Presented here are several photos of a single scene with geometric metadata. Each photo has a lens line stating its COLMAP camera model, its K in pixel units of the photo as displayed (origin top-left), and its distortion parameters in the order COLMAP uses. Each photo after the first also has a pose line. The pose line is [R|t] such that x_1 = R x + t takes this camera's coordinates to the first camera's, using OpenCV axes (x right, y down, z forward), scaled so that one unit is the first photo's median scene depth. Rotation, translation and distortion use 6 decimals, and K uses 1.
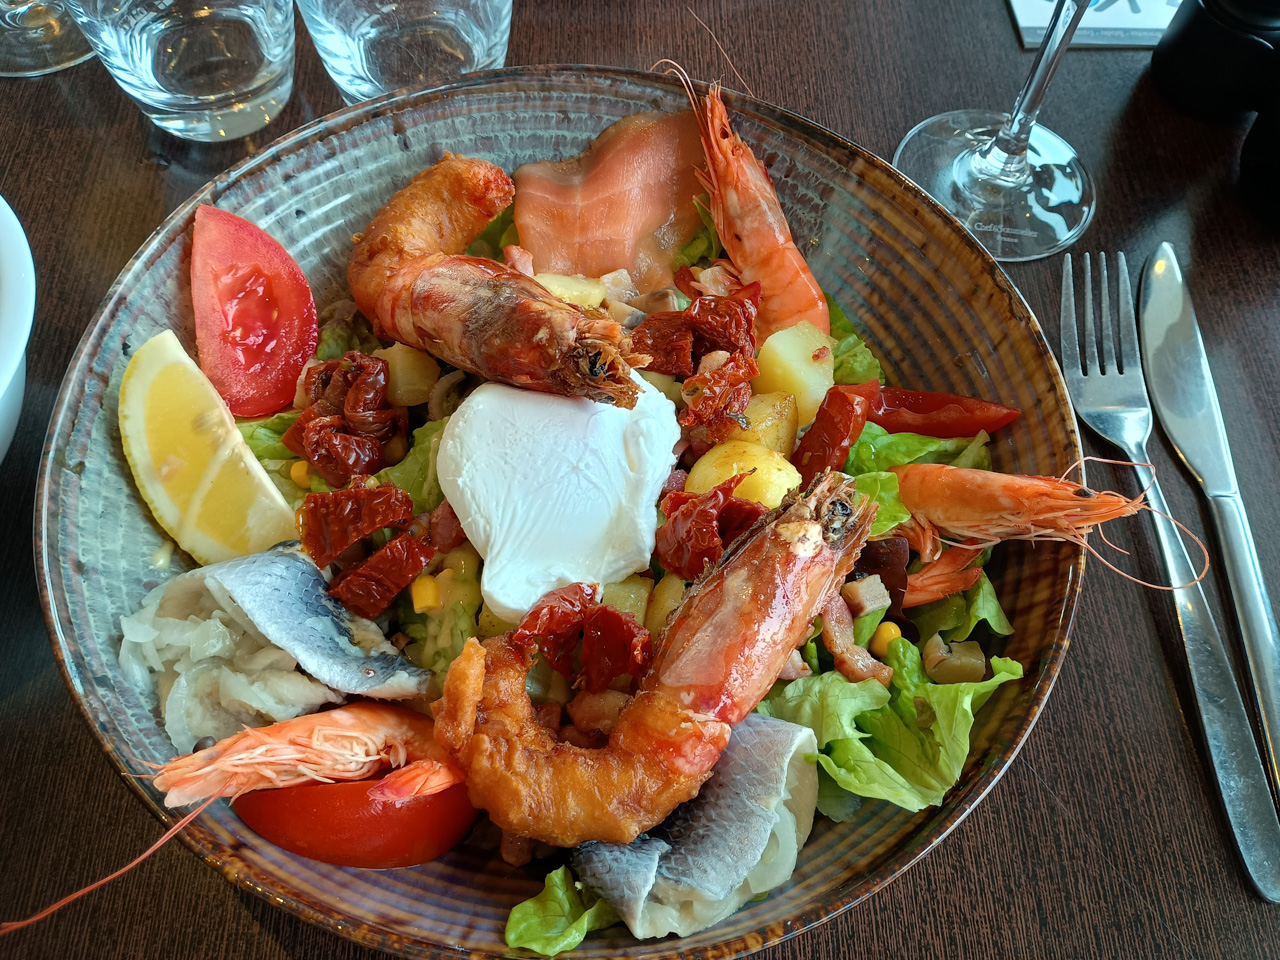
lens RADIAL K [[1069.1, 0, 640.0], [0, 1069.1, 480.0], [0, 0, 1]] dist [0.044204, -0.066746]
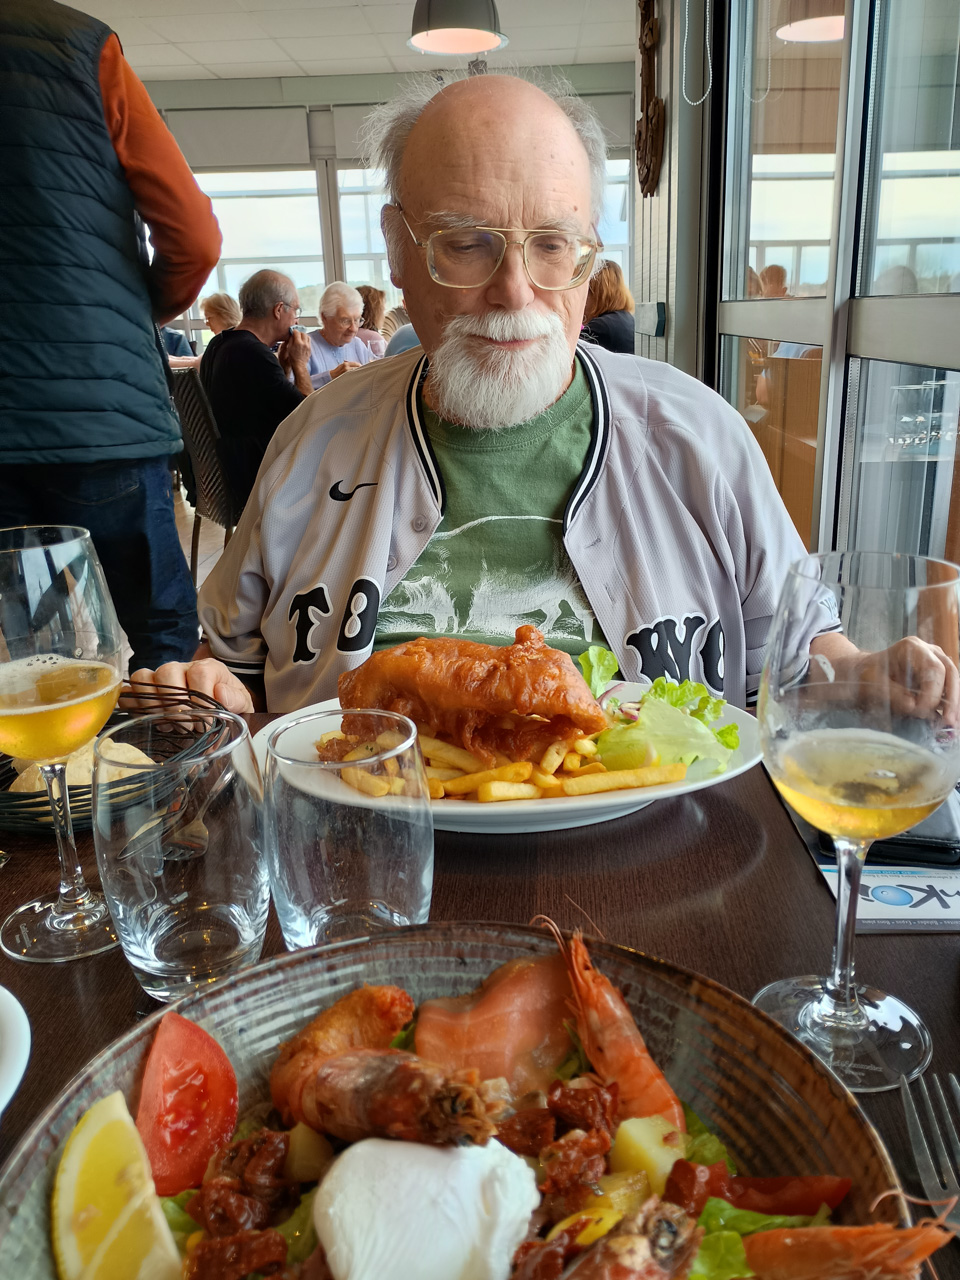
lens RADIAL K [[1069.1, 0, 480.0], [0, 1069.1, 640.0], [0, 0, 1]] dist [0.044204, -0.066746]
pose [[0.993663, -0.039718, -0.105149, 0.104514], [-0.044645, 0.719060, -0.693512, 0.279306], [0.103153, 0.693812, 0.712731, -0.166496]]
